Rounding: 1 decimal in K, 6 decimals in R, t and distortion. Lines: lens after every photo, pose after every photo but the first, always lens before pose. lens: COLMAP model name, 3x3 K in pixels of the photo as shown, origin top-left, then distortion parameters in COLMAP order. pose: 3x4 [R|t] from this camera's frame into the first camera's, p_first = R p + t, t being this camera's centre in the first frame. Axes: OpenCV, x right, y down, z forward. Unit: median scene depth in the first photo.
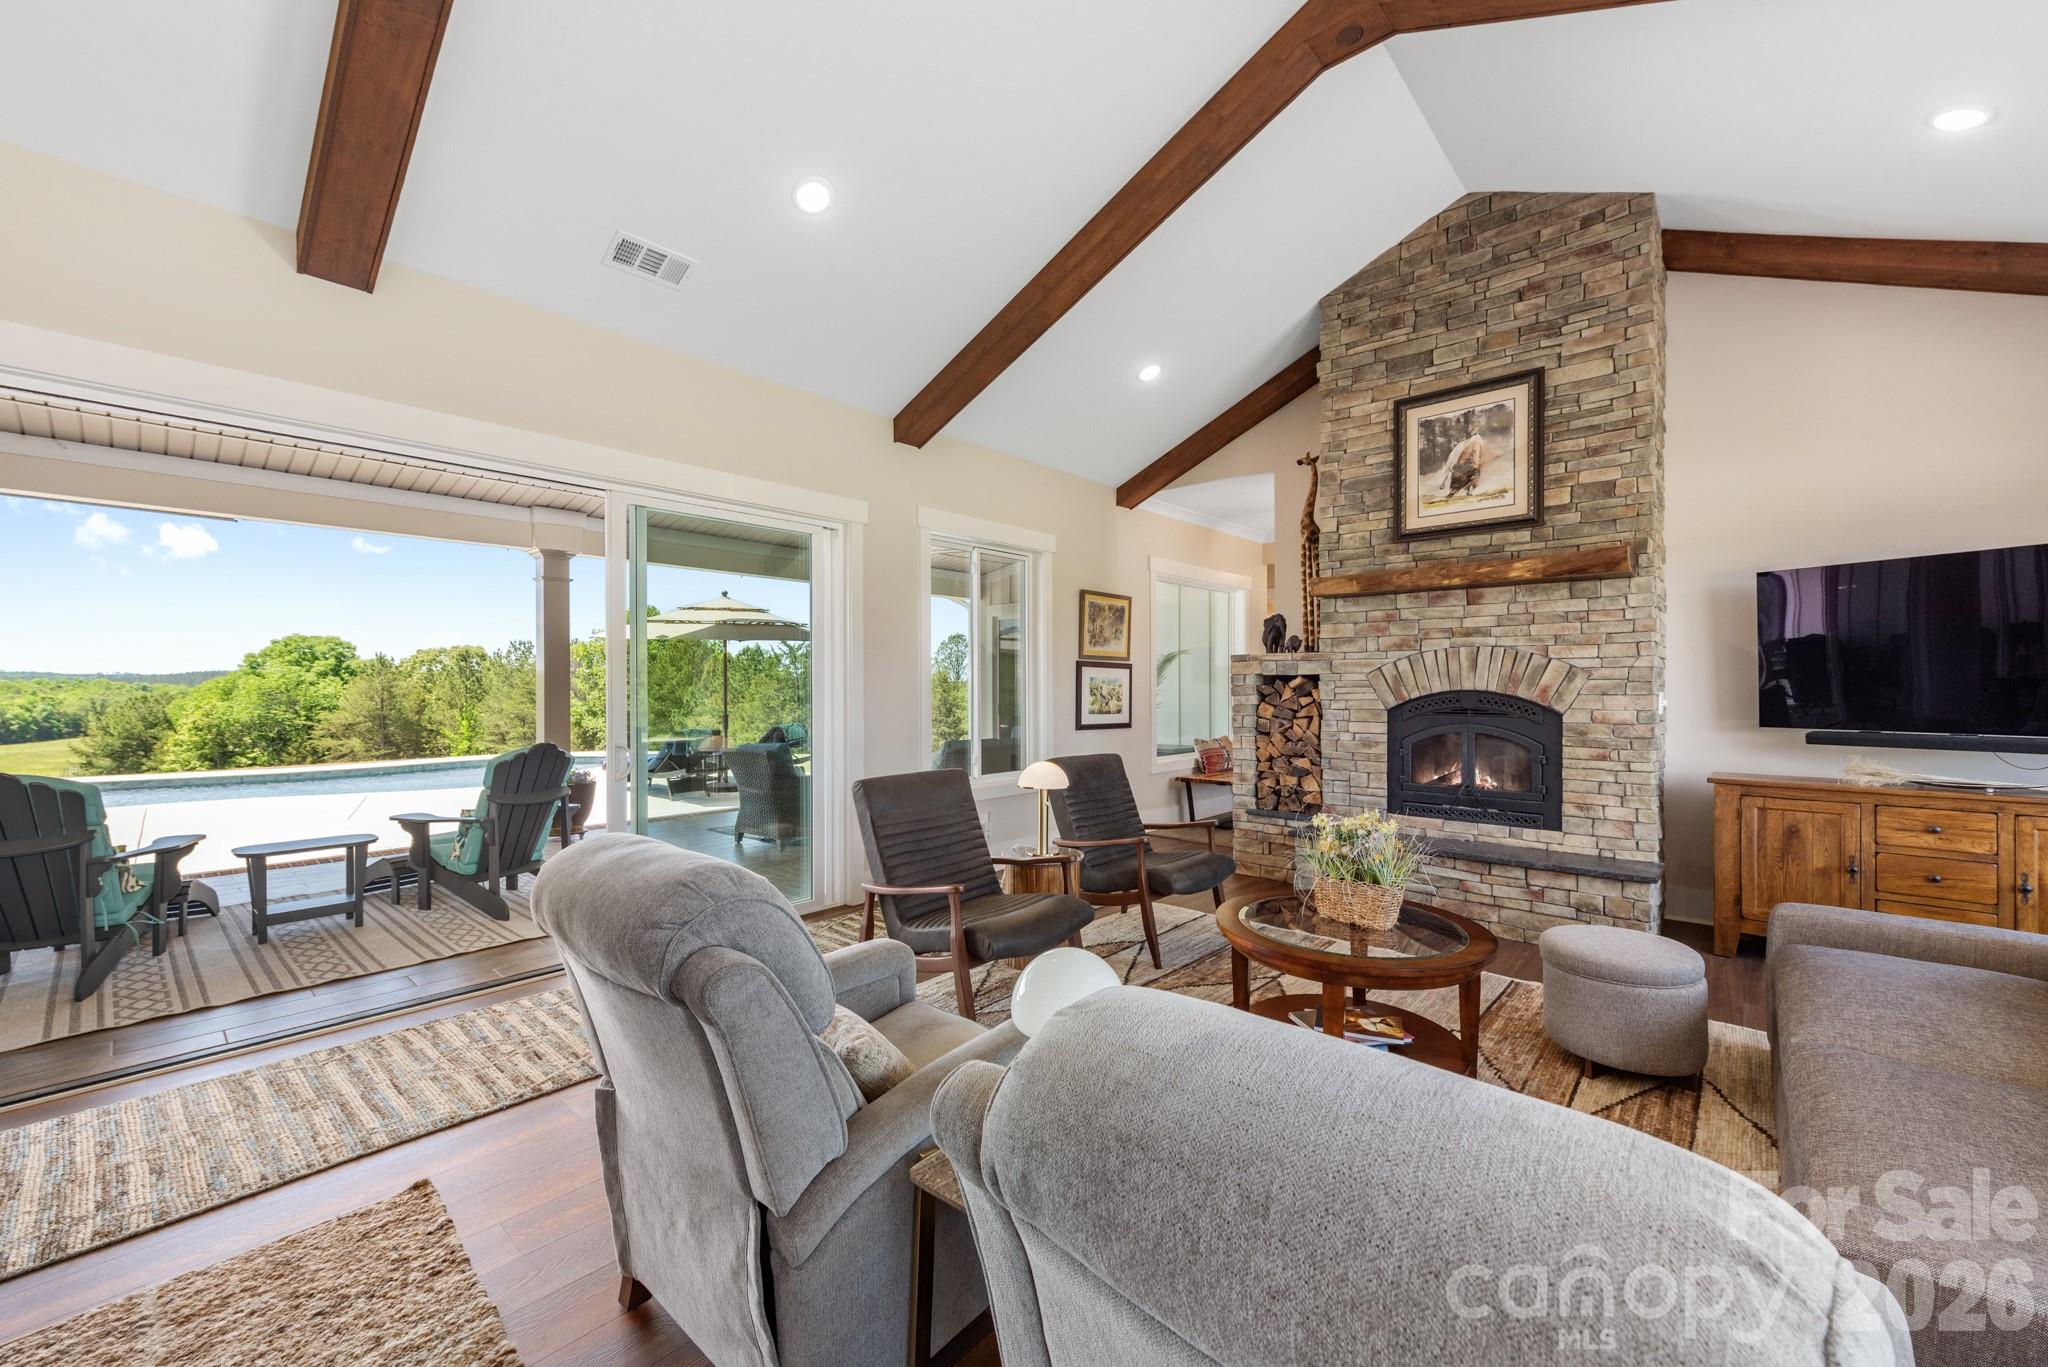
lens RADIAL K [[800.6, 0, 1034.0], [0, 800.6, 687.1], [0, 0, 1]] dist [0.012430, -0.001645]
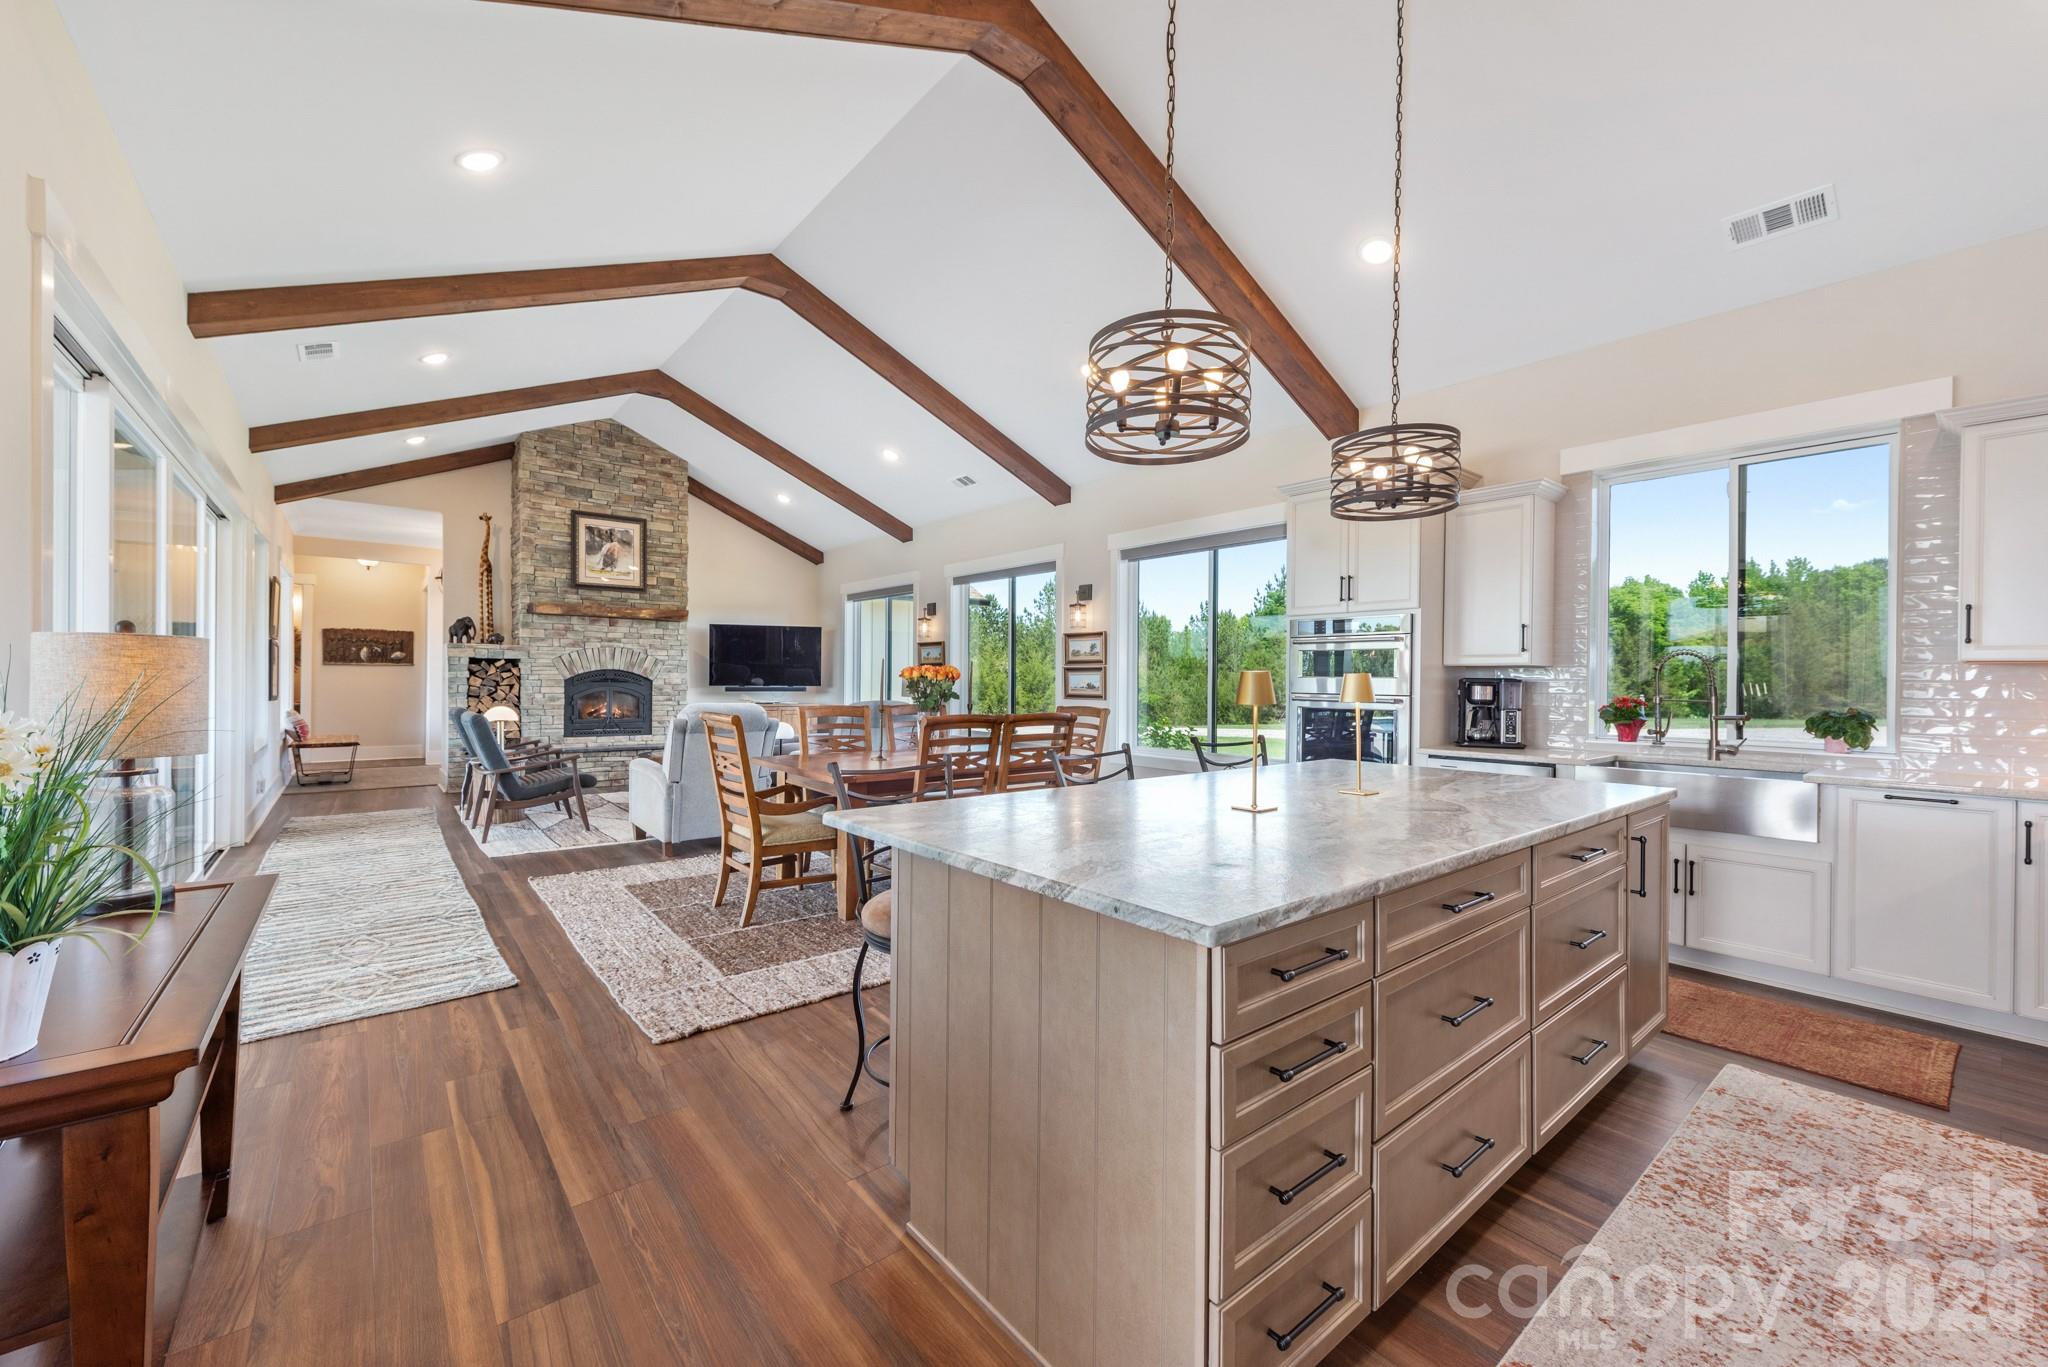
lens RADIAL K [[800.6, 0, 1036.4], [0, 800.6, 679.2], [0, 0, 1]] dist [0.012430, -0.001645]
pose [[0.150293, 0.002807, 0.988638, -1.180865], [-0.007852, 0.999968, -0.001645, 0.021398], [-0.988610, -0.007516, 0.150310, -0.314087]]
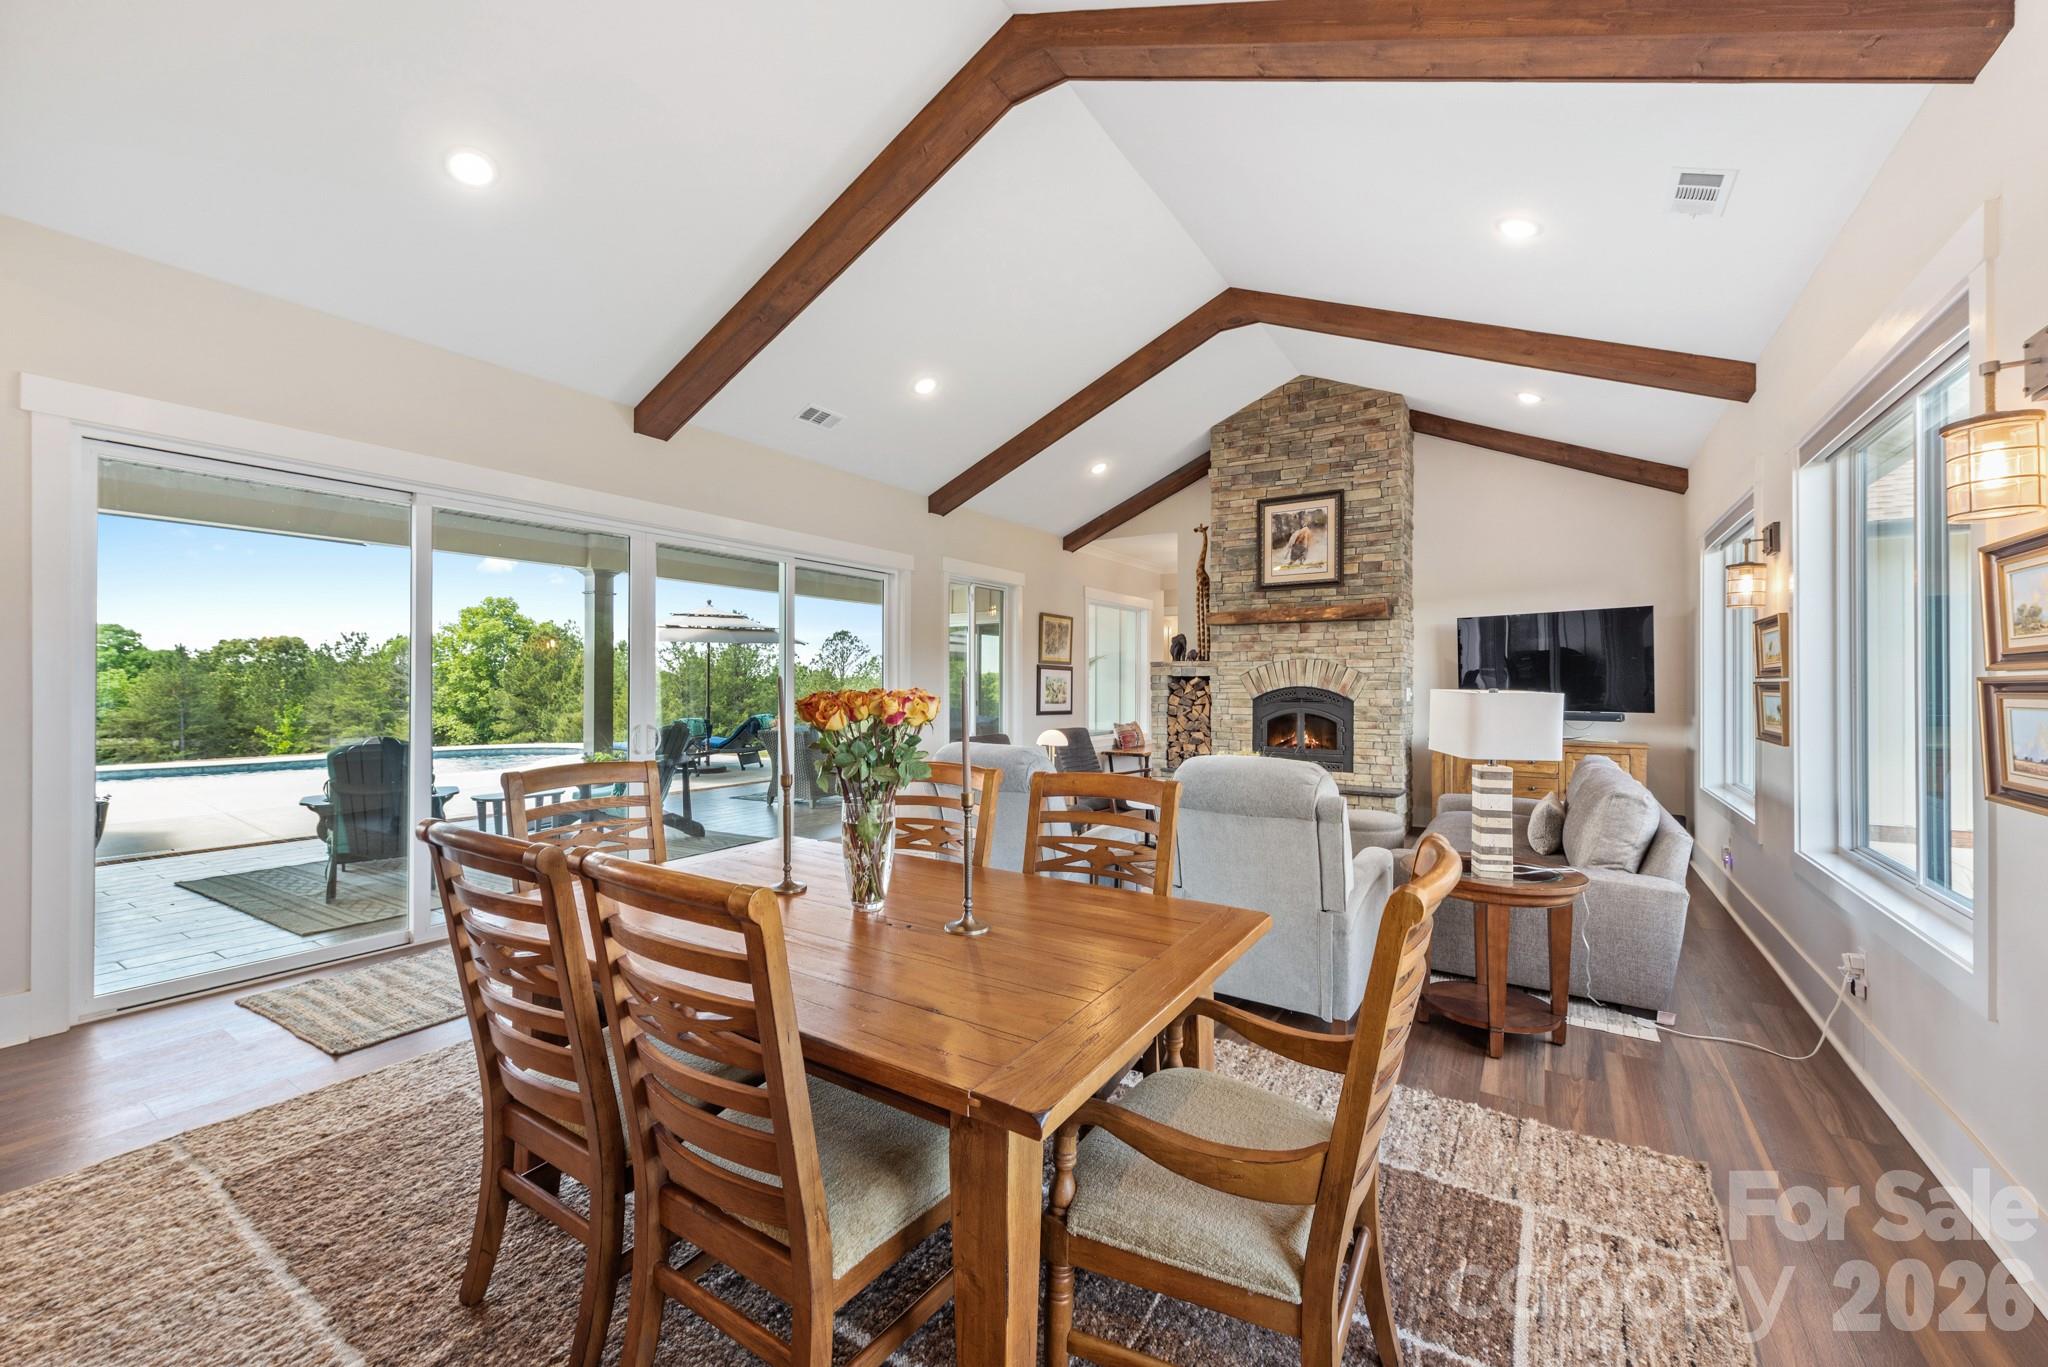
lens RADIAL K [[800.6, 0, 1032.7], [0, 800.6, 679.9], [0, 0, 1]] dist [0.012430, -0.001645]
pose [[0.988237, 0.004553, 0.152862, -0.212773], [-0.003758, 0.999978, -0.005492, 0.001075], [-0.152883, 0.004853, 0.988232, -0.456492]]
